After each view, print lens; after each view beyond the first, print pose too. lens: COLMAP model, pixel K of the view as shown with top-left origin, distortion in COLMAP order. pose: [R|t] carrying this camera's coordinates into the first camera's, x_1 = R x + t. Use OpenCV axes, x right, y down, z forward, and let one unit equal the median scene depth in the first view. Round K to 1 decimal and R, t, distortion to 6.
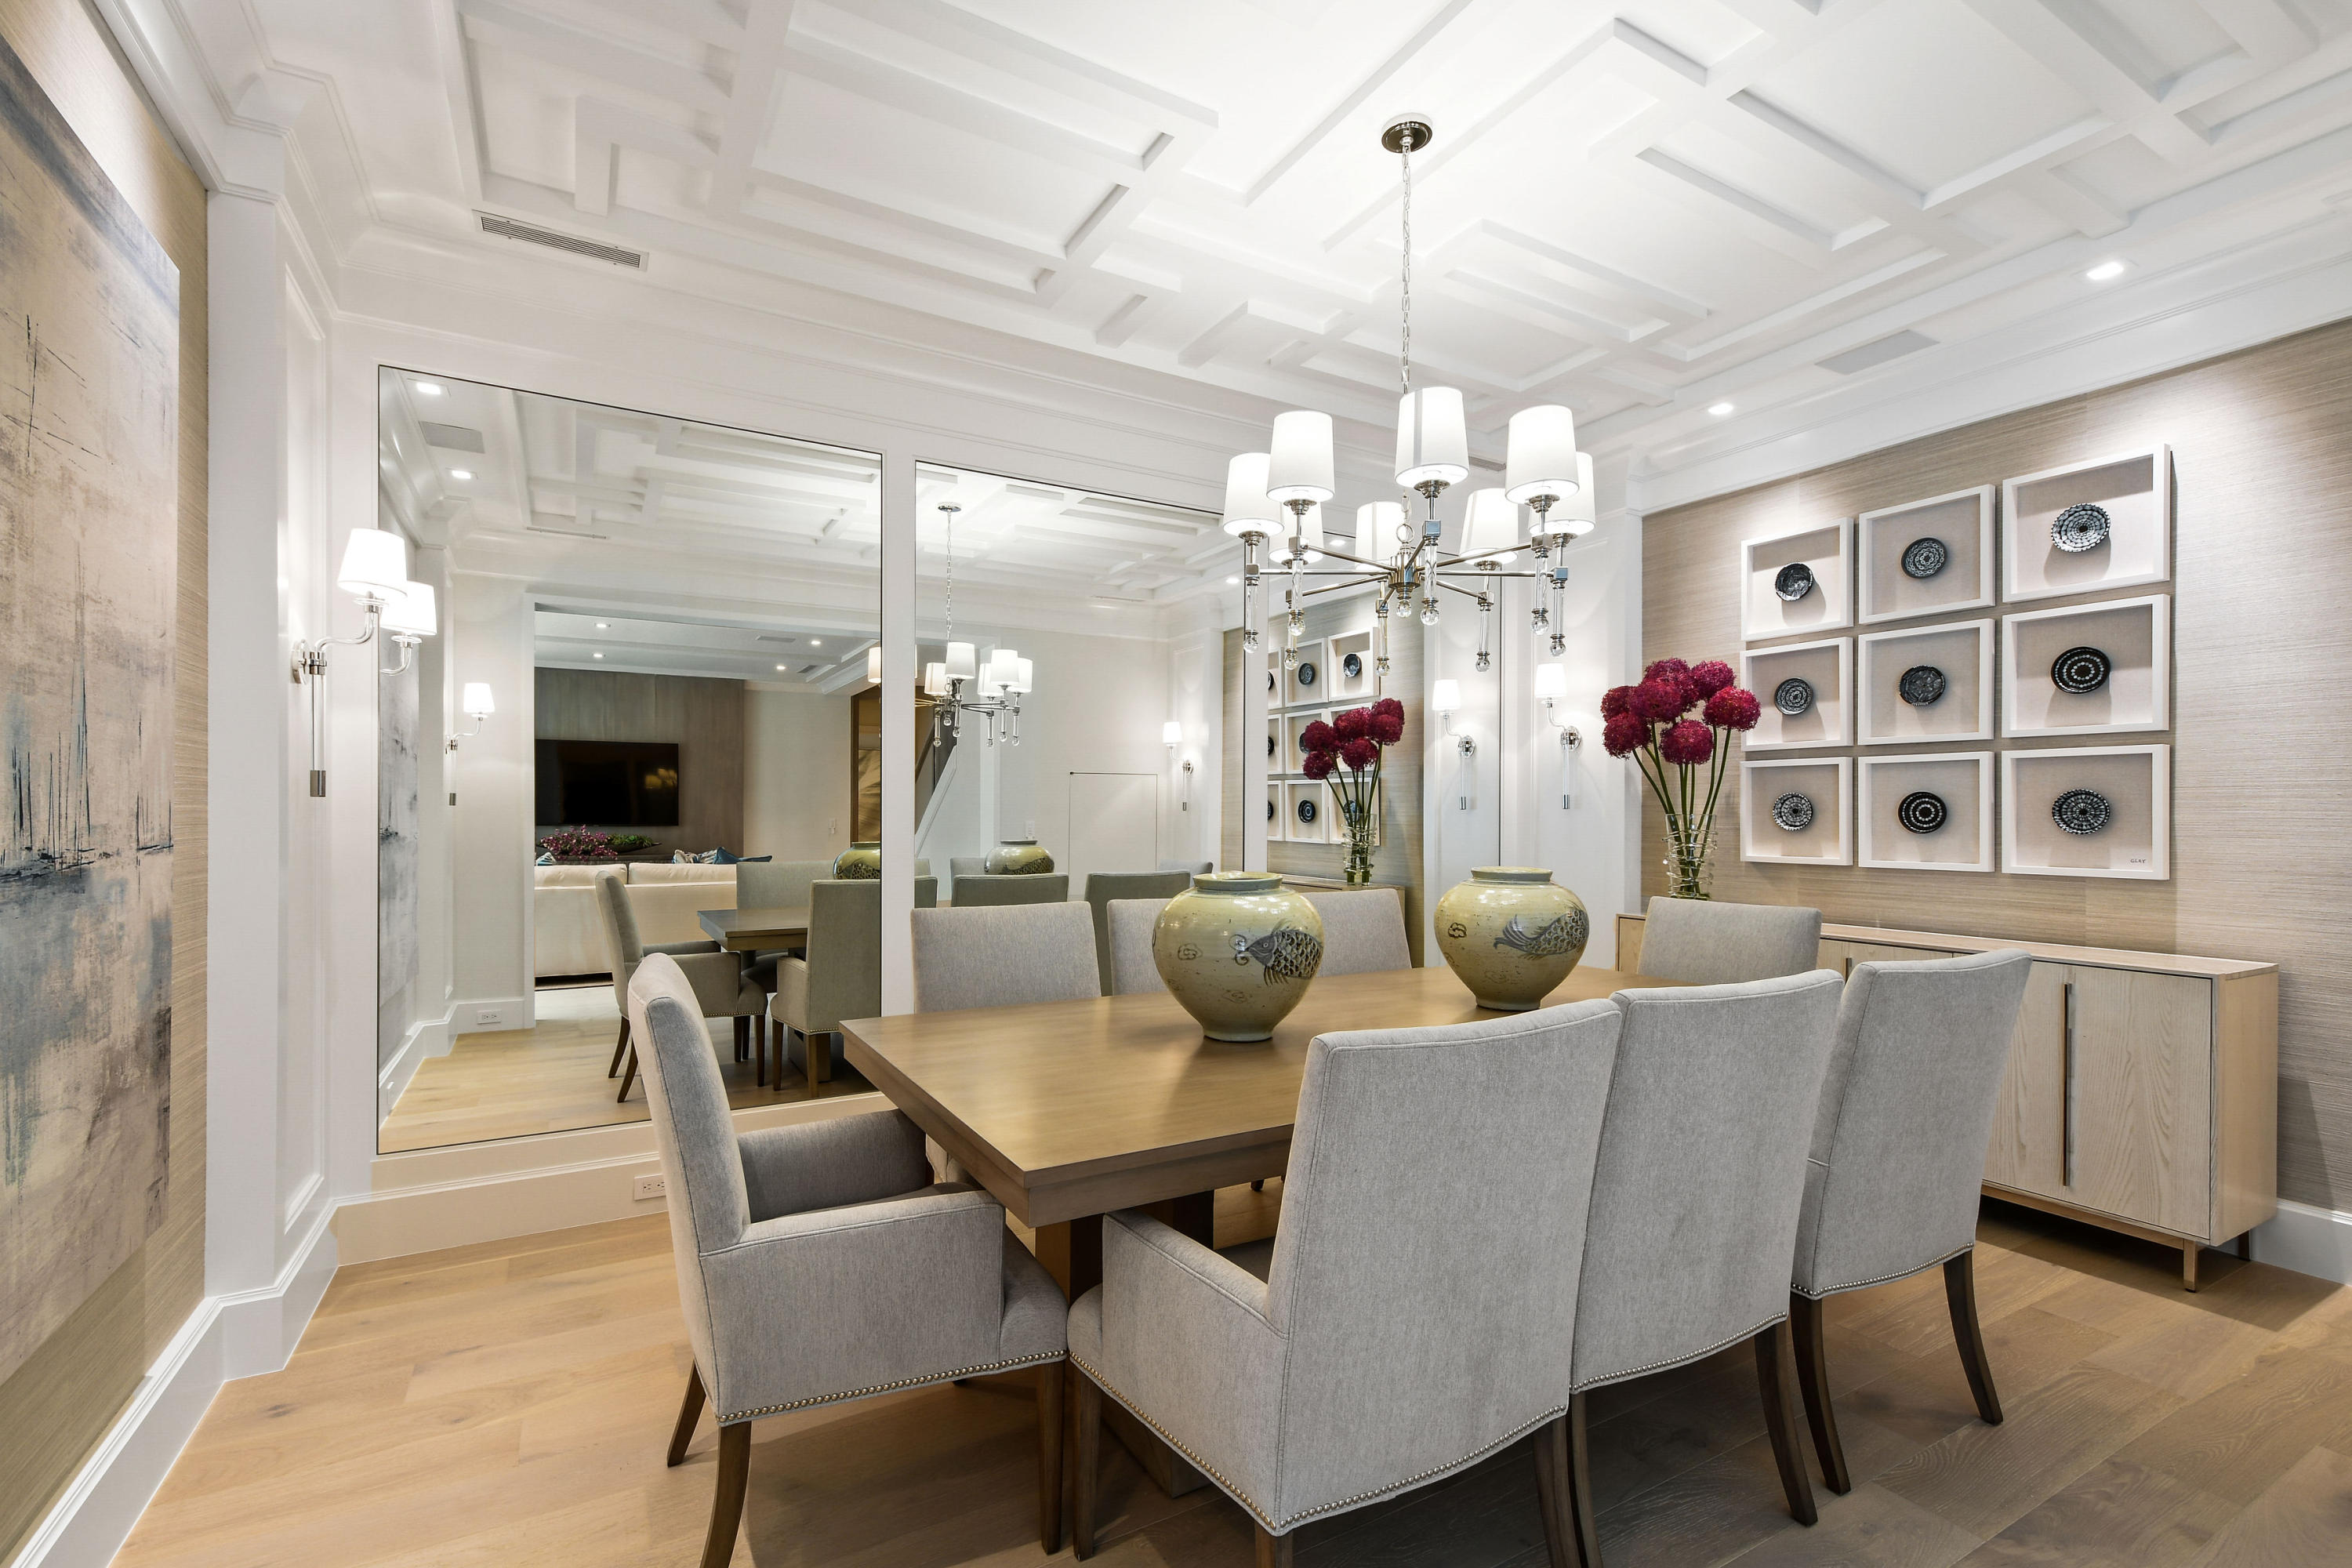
lens RADIAL K [[1048.6, 0, 1178.2], [0, 1048.6, 807.9], [0, 0, 1]] dist [0.010886, -0.002161]
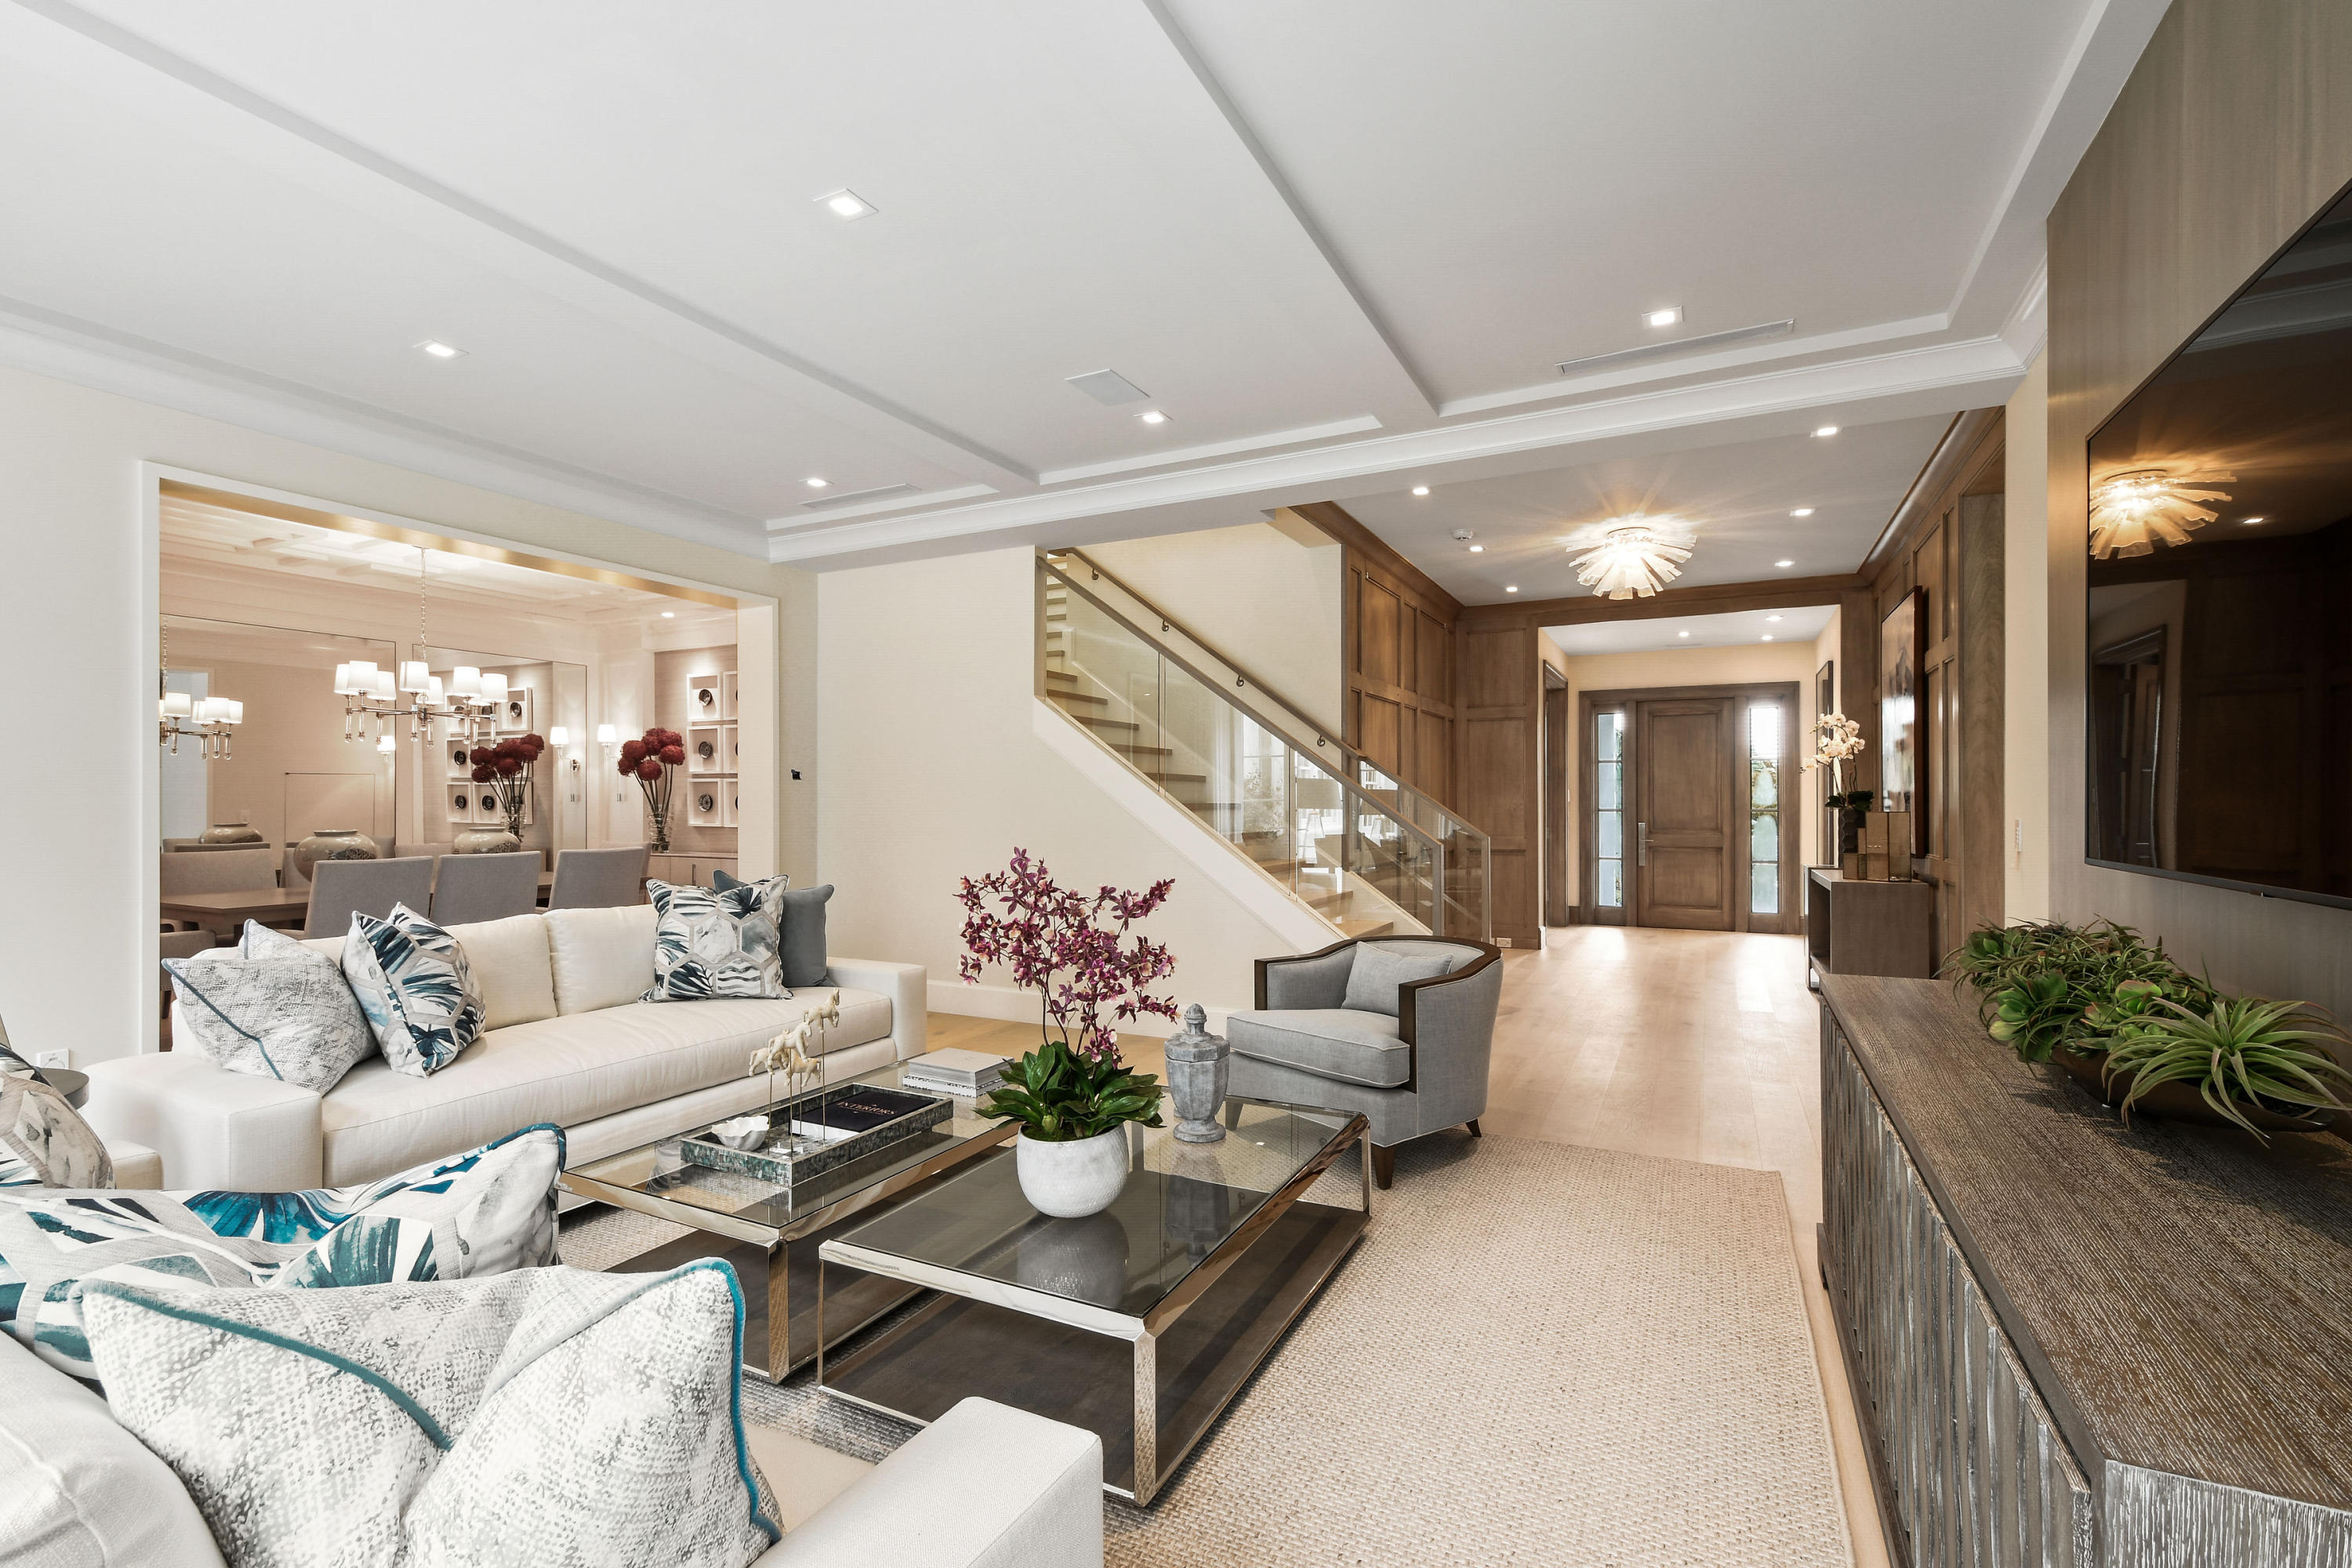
lens RADIAL K [[1048.6, 0, 1170.3], [0, 1048.6, 791.0], [0, 0, 1]] dist [0.010886, -0.002161]
pose [[0.842004, 0.001705, 0.539469, 0.202943], [0.000500, 0.999992, -0.003941, -0.010598], [-0.539471, 0.003588, 0.841996, -1.221796]]
